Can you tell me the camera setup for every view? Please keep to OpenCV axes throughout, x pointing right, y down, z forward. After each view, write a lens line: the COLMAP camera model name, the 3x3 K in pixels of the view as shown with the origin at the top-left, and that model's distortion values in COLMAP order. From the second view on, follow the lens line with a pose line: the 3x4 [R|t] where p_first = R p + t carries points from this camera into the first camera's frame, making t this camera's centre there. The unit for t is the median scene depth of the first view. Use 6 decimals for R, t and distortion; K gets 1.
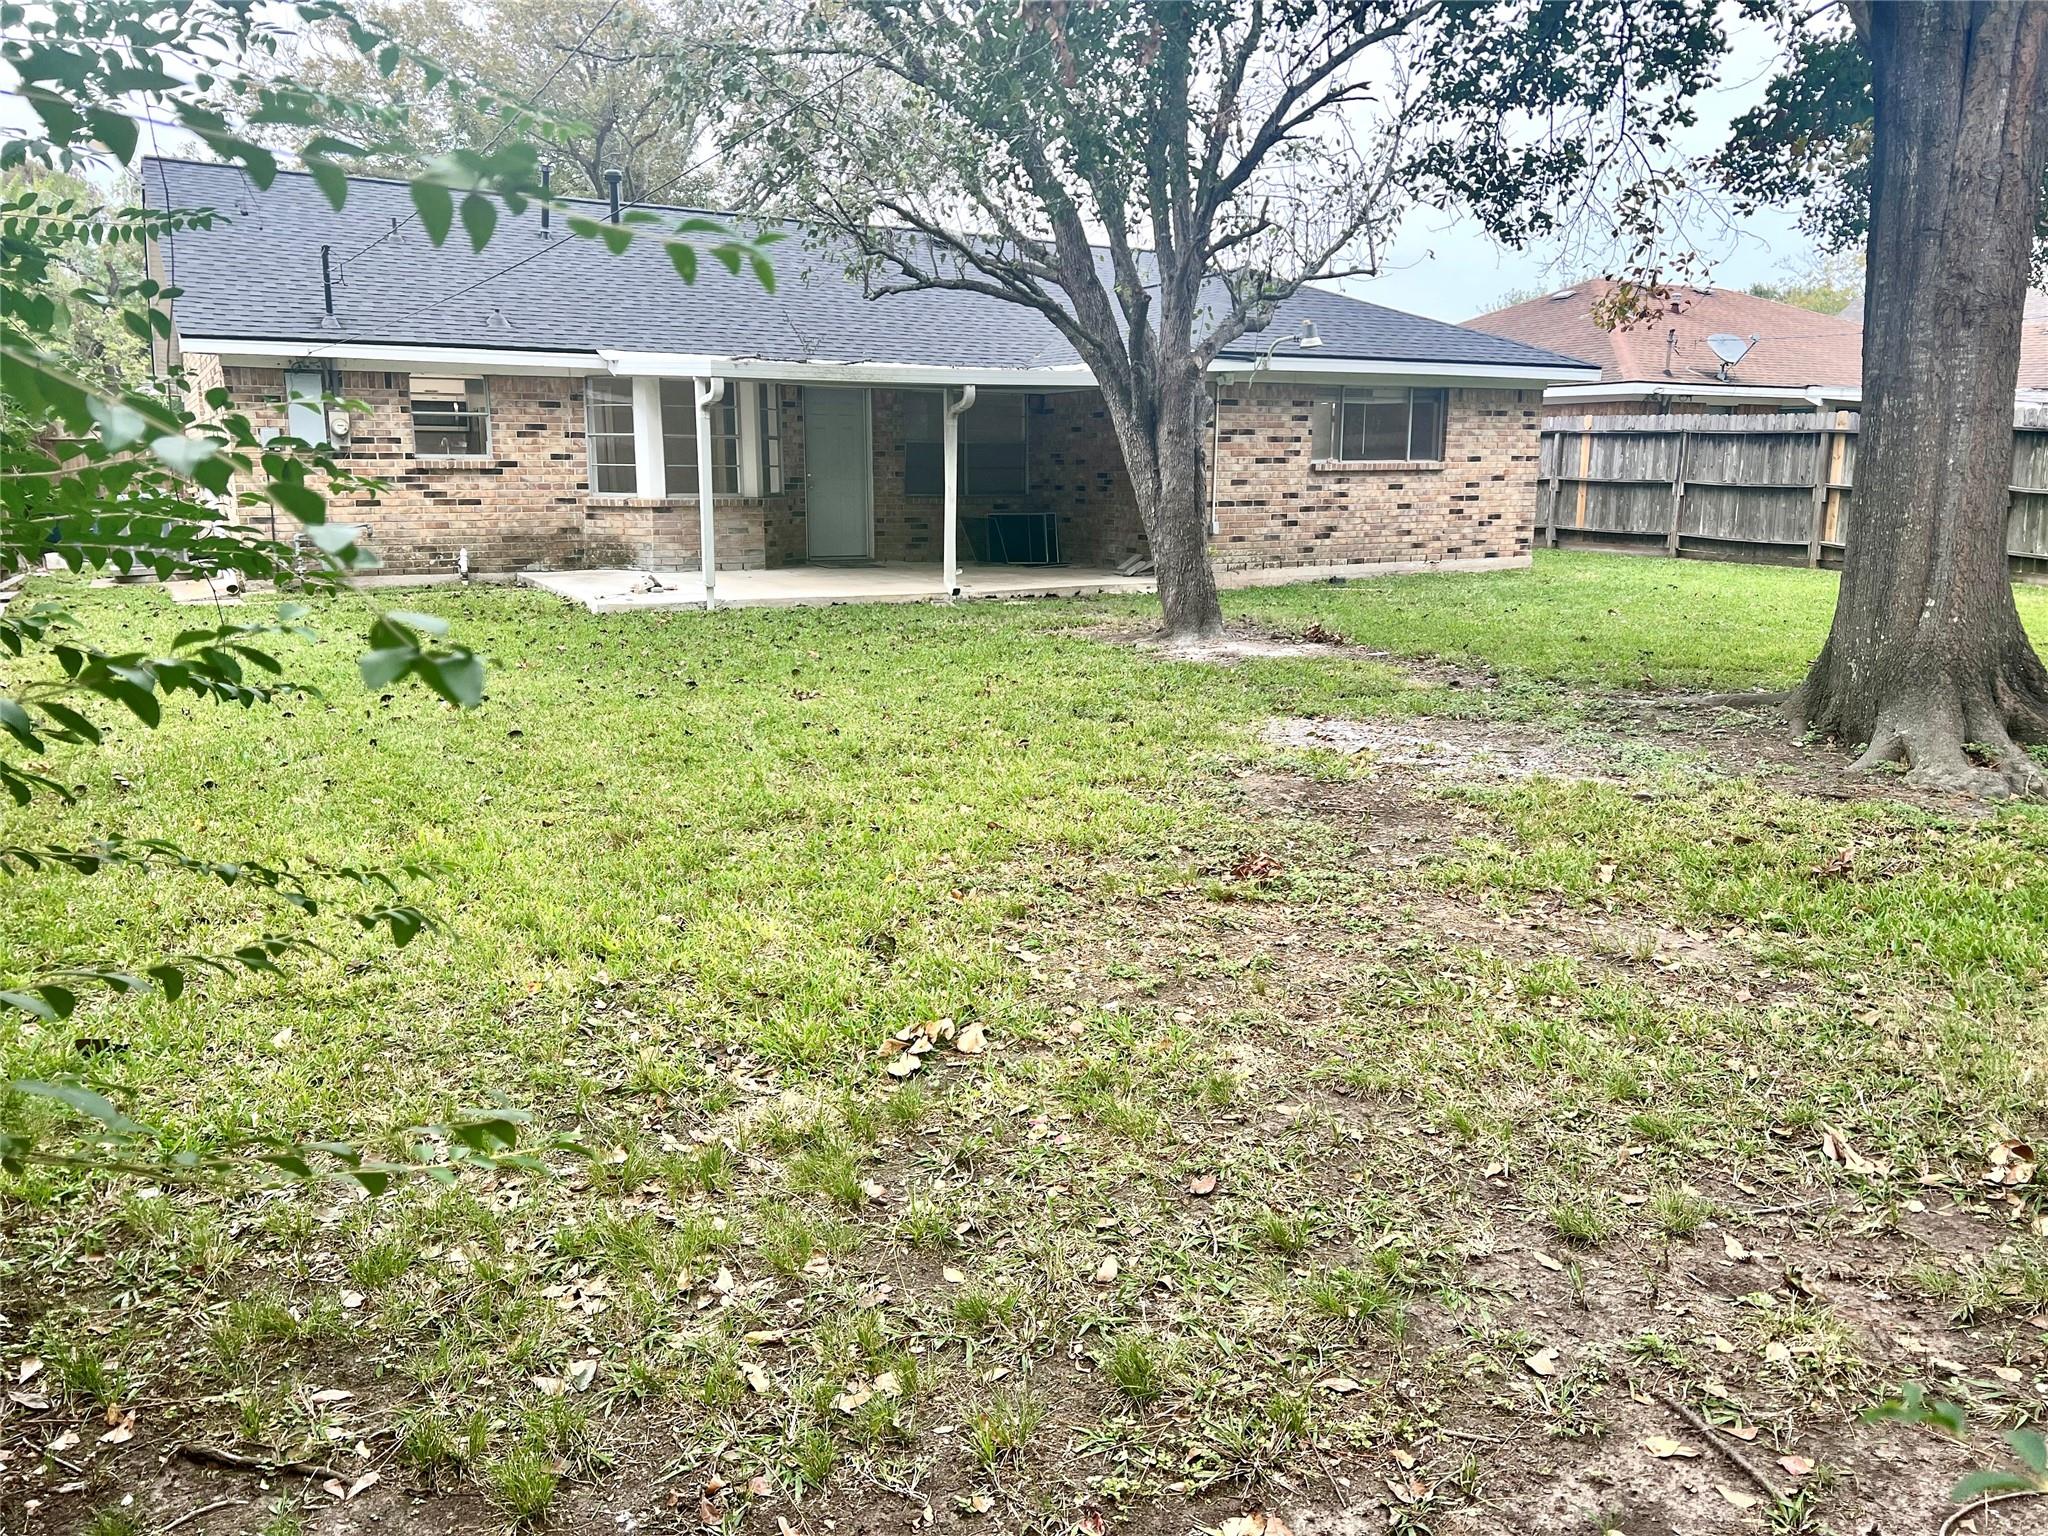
lens RADIAL K [[1548.0, 0, 1026.0], [0, 1548.0, 766.2], [0, 0, 1]] dist [-0.005215, -0.001867]
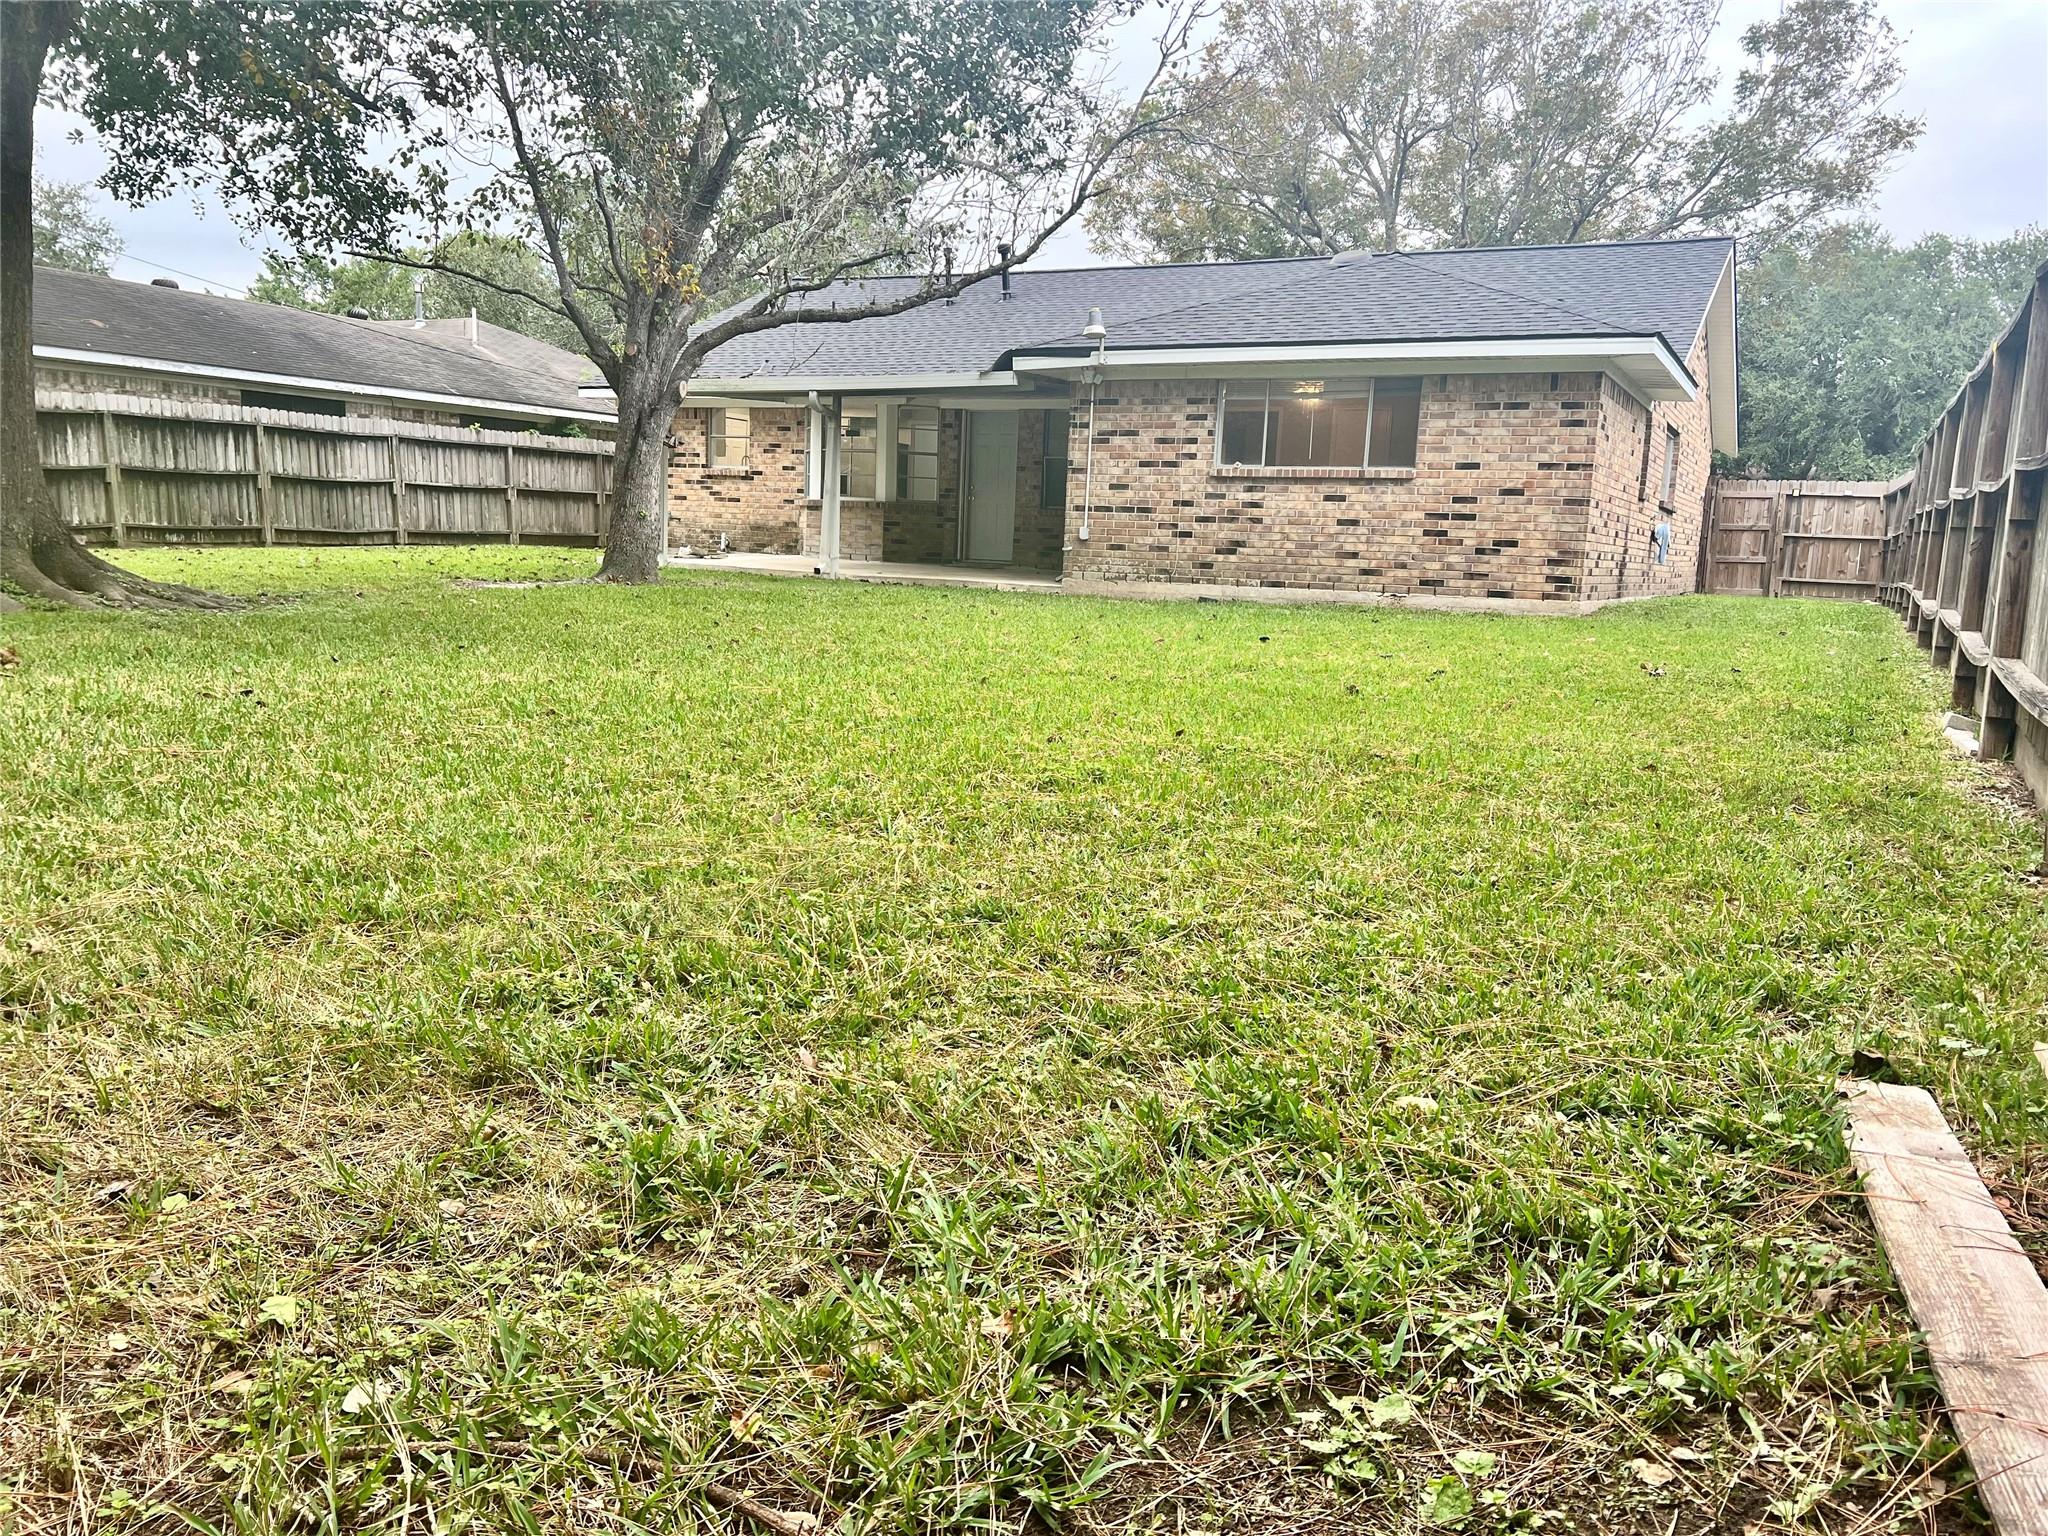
lens RADIAL K [[1548.0, 0, 1024.2], [0, 1548.0, 773.2], [0, 0, 1]] dist [-0.005215, -0.001867]
pose [[0.534838, 0.148927, -0.831727, 0.876031], [-0.198756, 0.978899, 0.047470, -0.044690], [0.821246, 0.139922, 0.553152, 0.439323]]
